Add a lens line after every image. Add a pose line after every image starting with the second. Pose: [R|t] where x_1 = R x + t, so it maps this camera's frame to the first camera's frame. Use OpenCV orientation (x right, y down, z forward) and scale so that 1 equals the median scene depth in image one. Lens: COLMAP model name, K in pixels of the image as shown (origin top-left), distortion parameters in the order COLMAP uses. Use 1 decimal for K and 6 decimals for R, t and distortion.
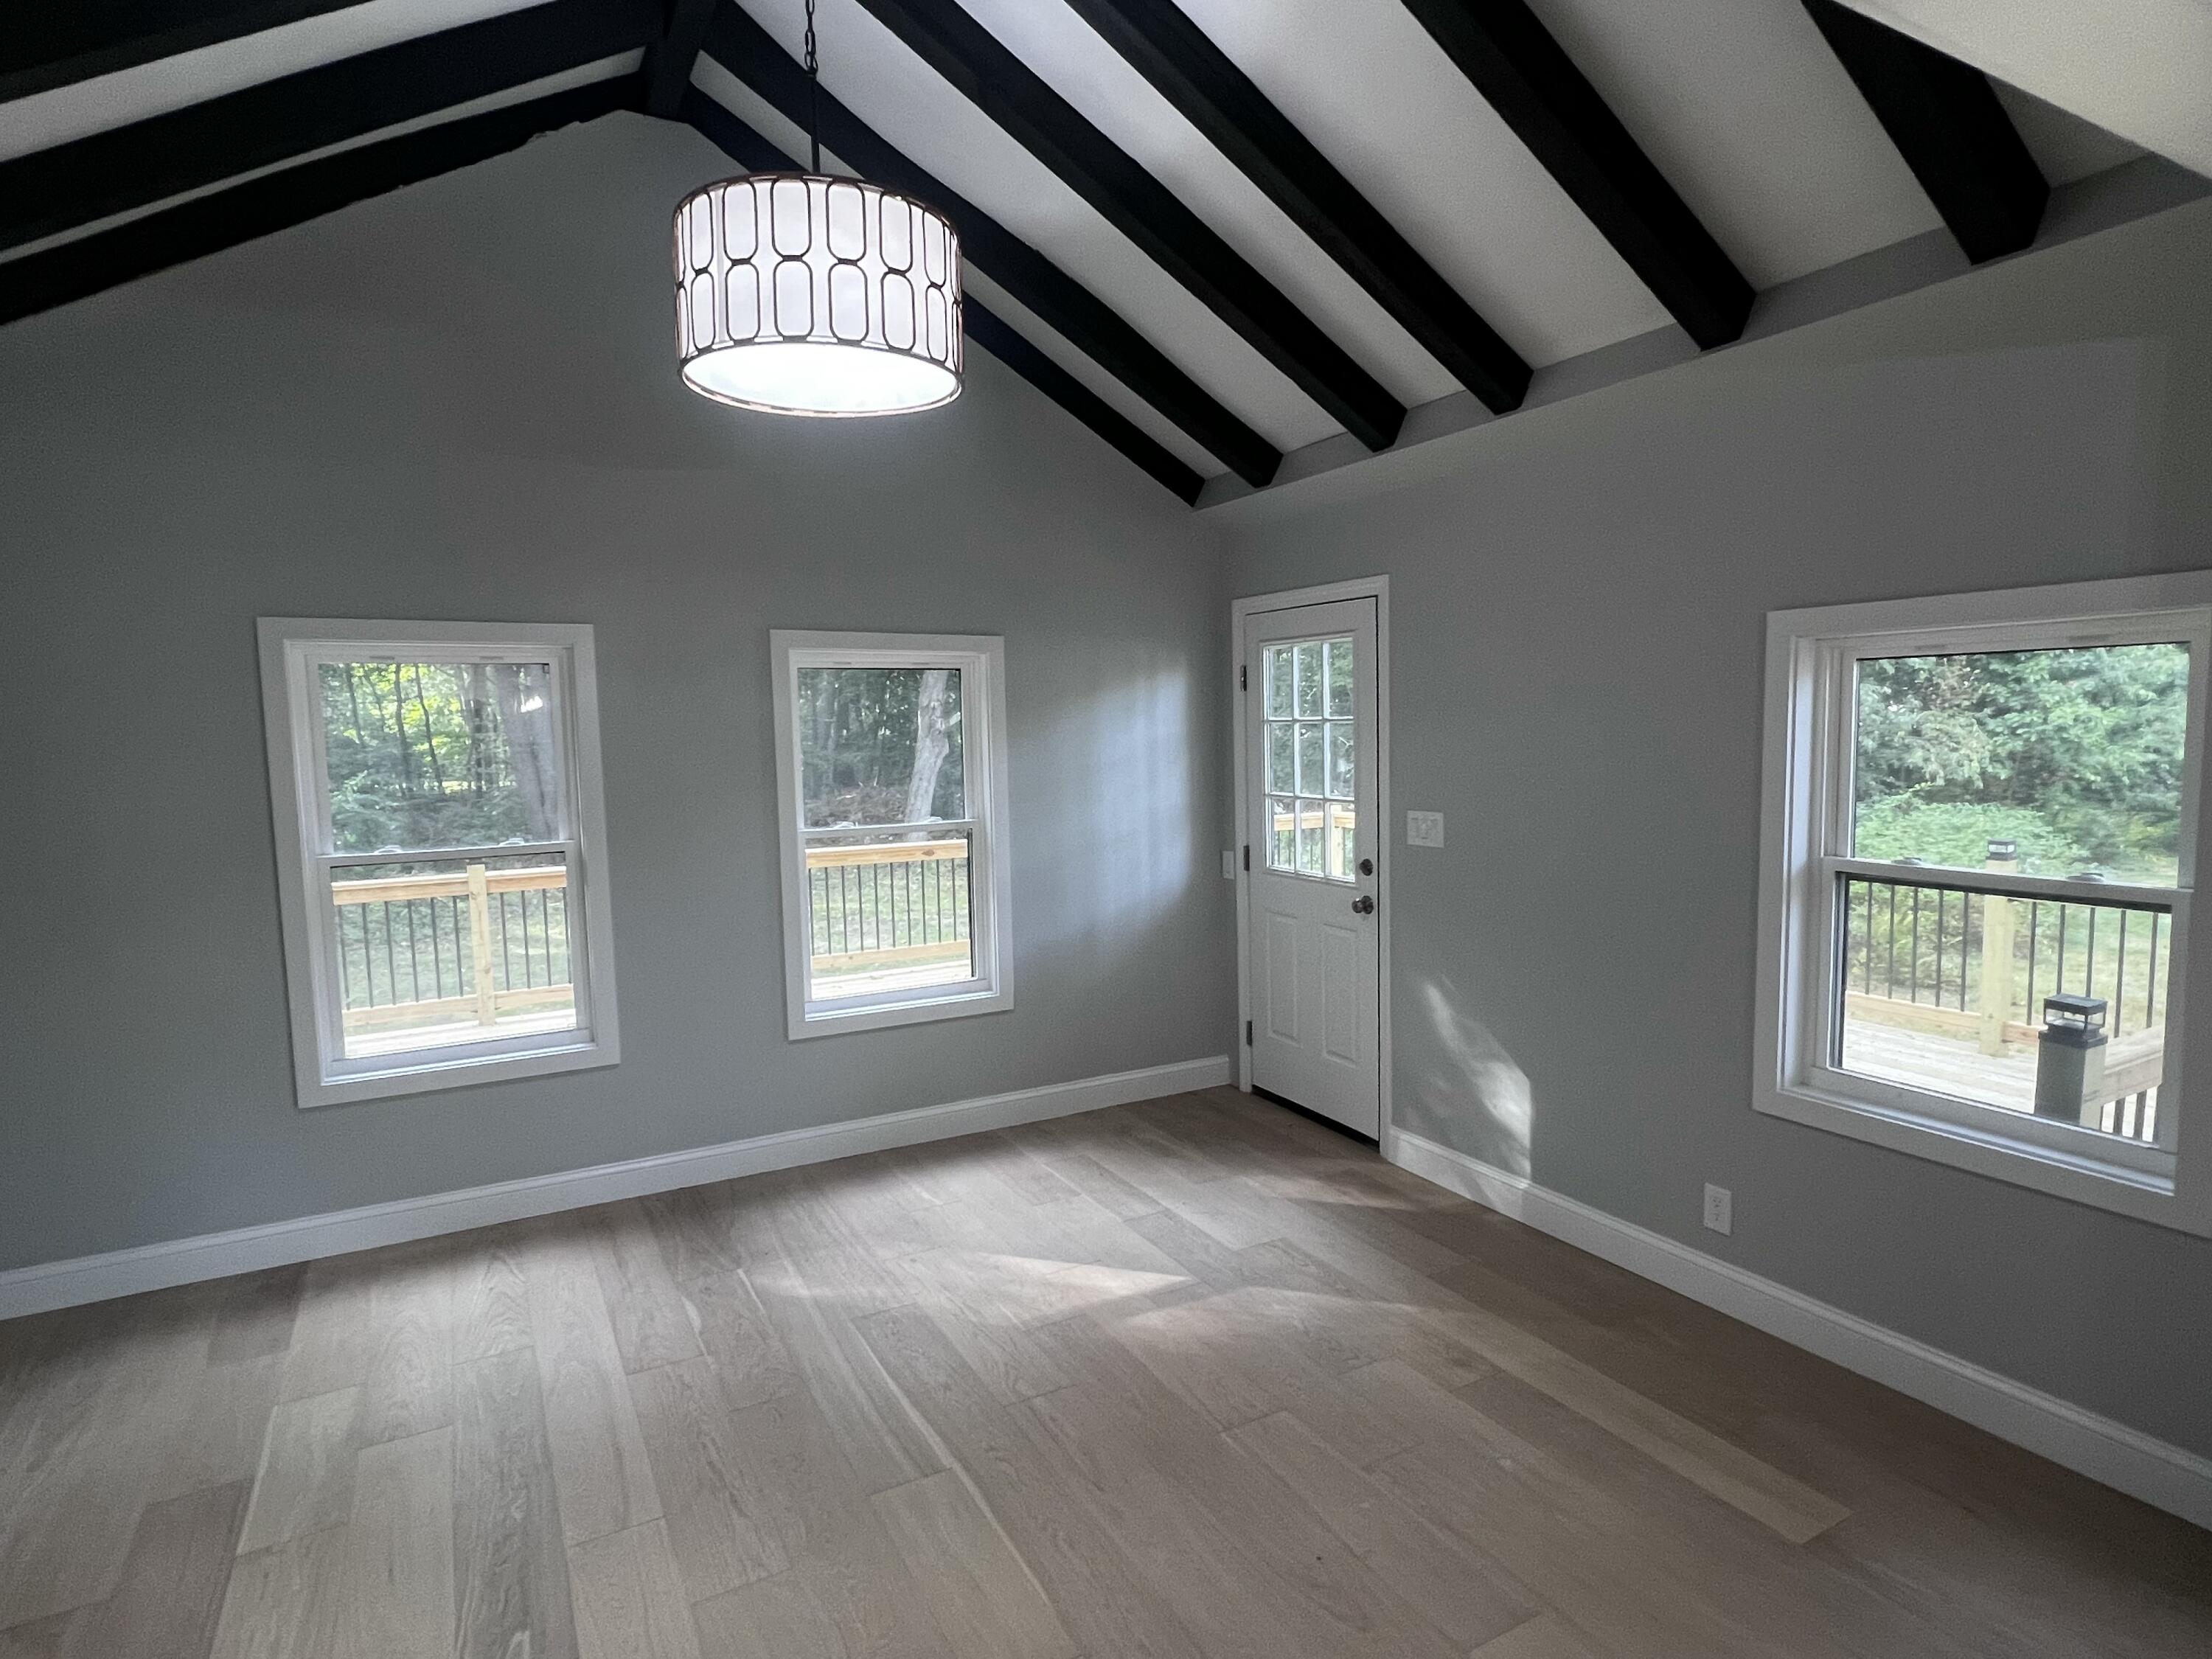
lens RADIAL K [[1194.3, 0, 1103.0], [0, 1194.3, 823.6], [0, 0, 1]] dist [-0.001635, 0.000790]
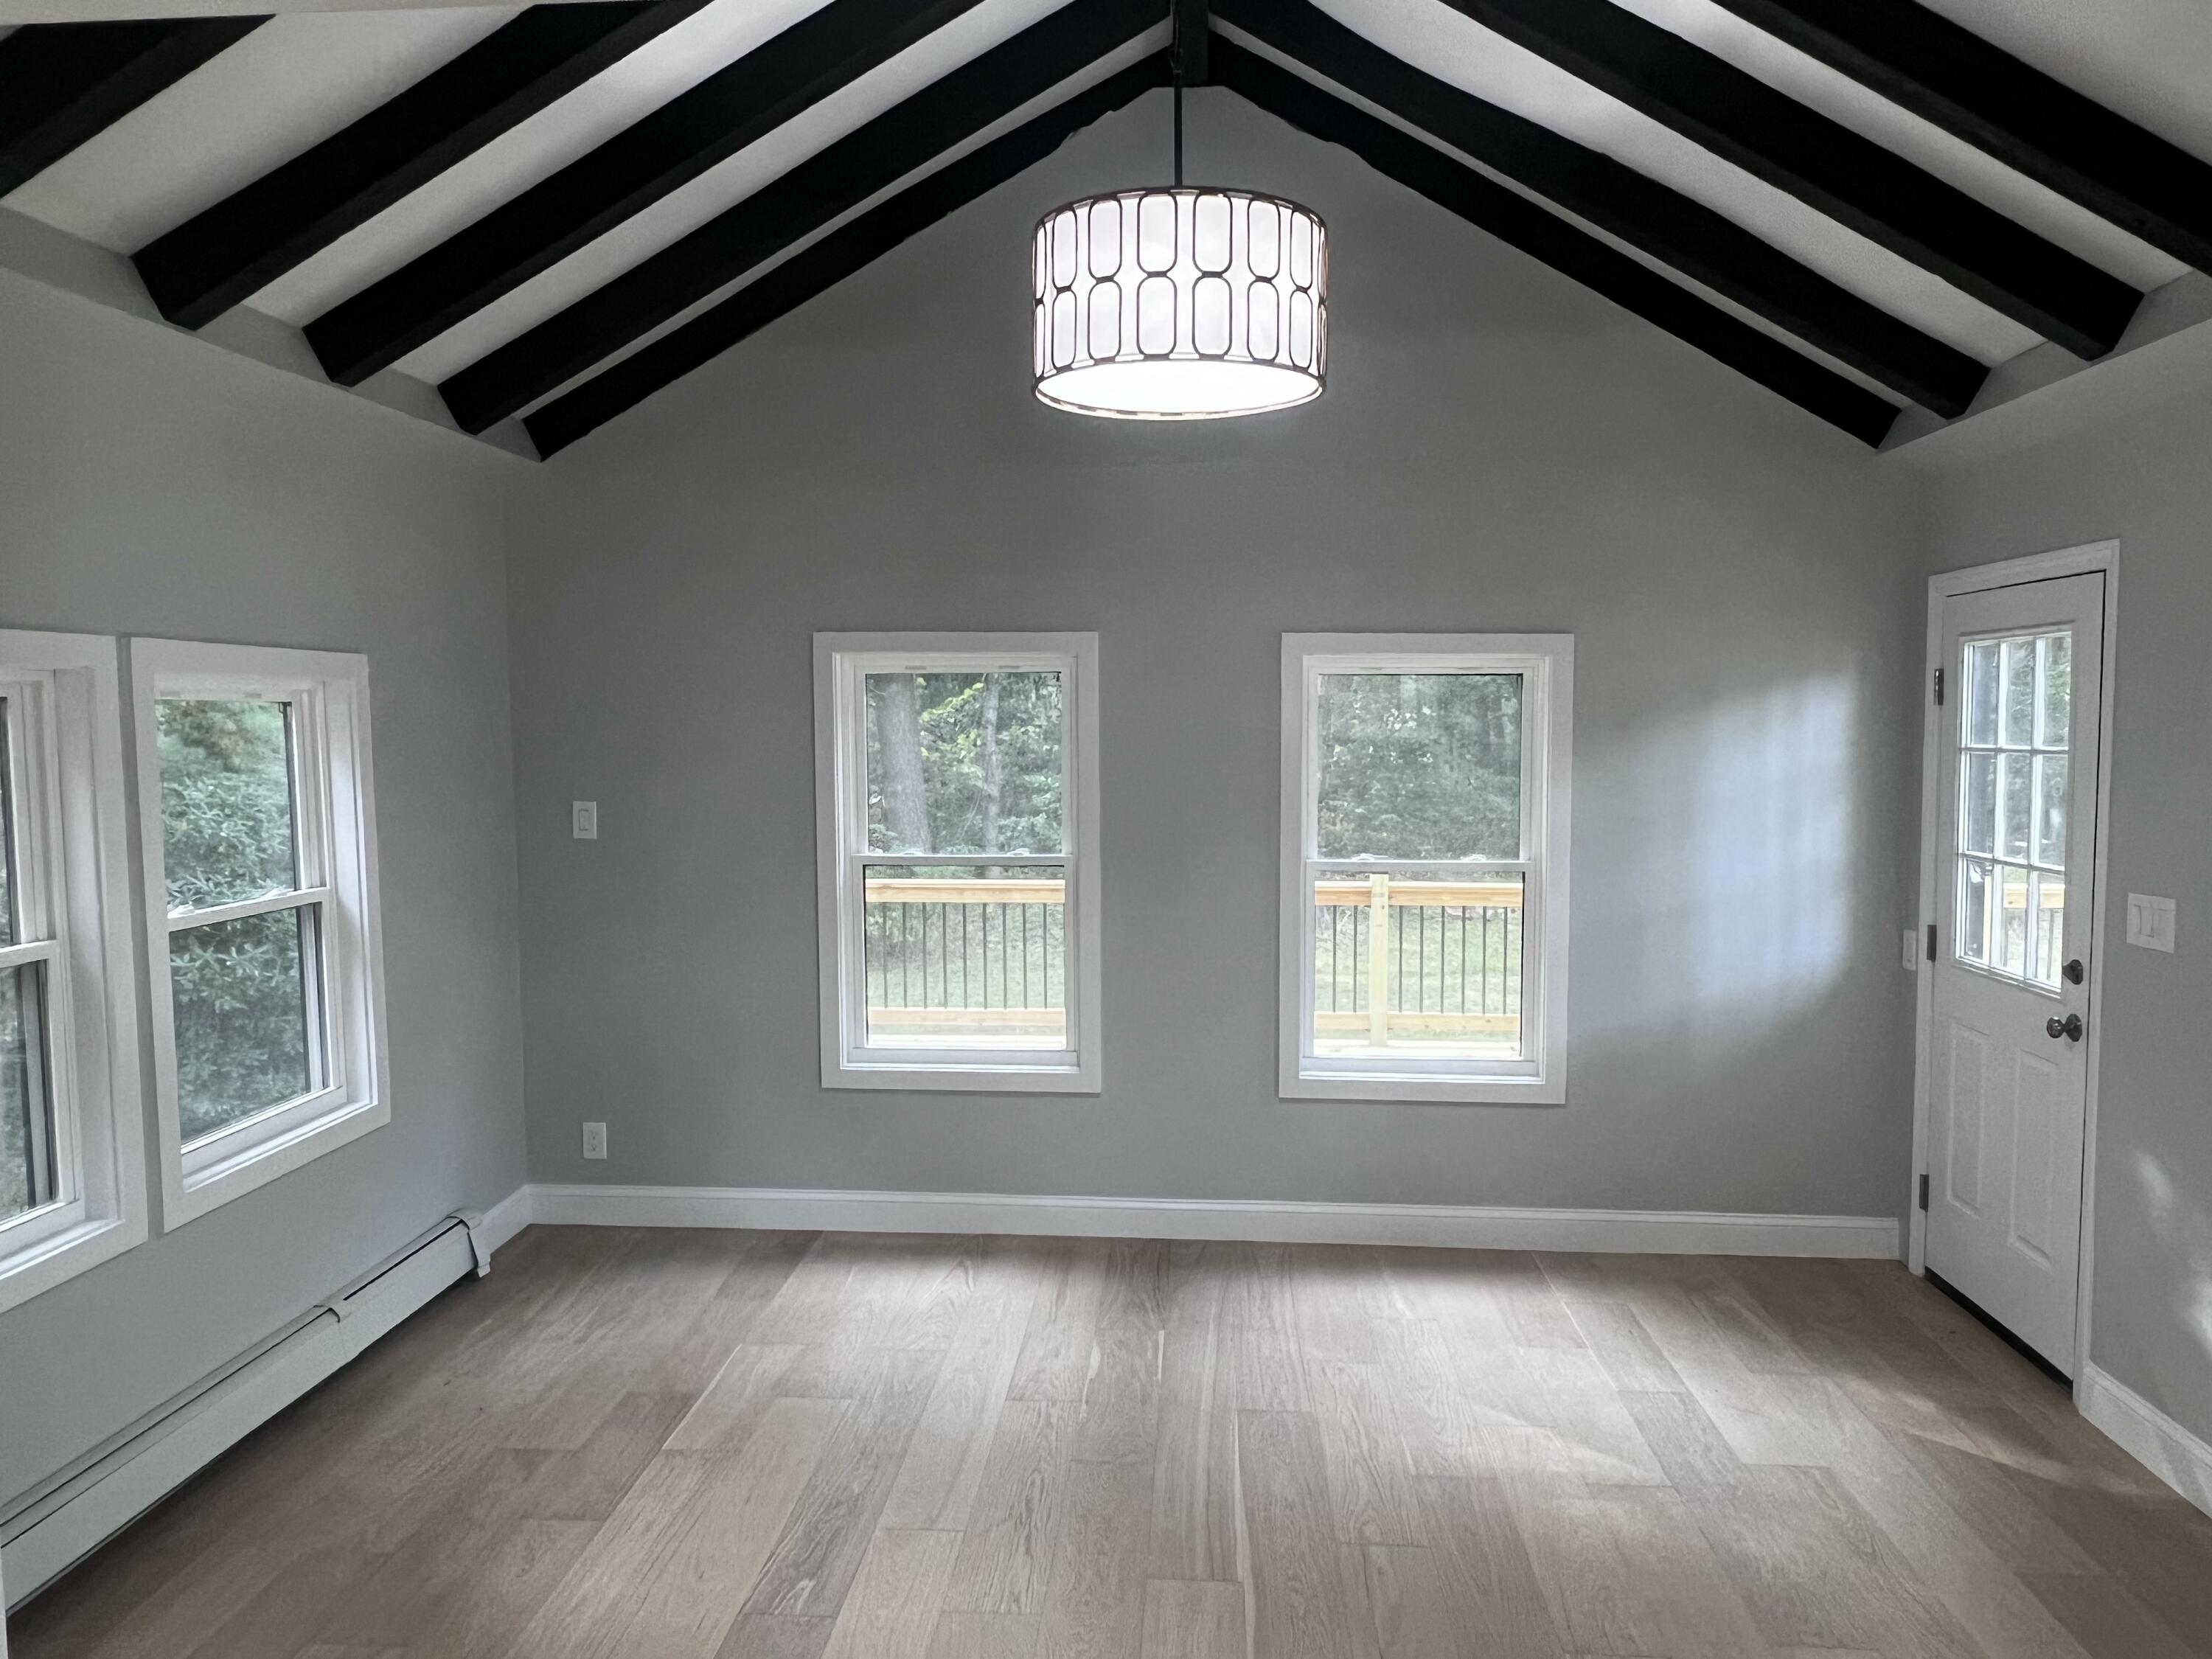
lens RADIAL K [[1528.9, 0, 1106.0], [0, 1528.9, 829.5], [0, 0, 1]] dist [0.004099, -0.002469]
pose [[0.841395, 0.056680, -0.537440, 0.236671], [-0.062416, 0.998022, 0.007538, -0.017007], [0.536804, 0.027203, 0.843269, -0.026140]]
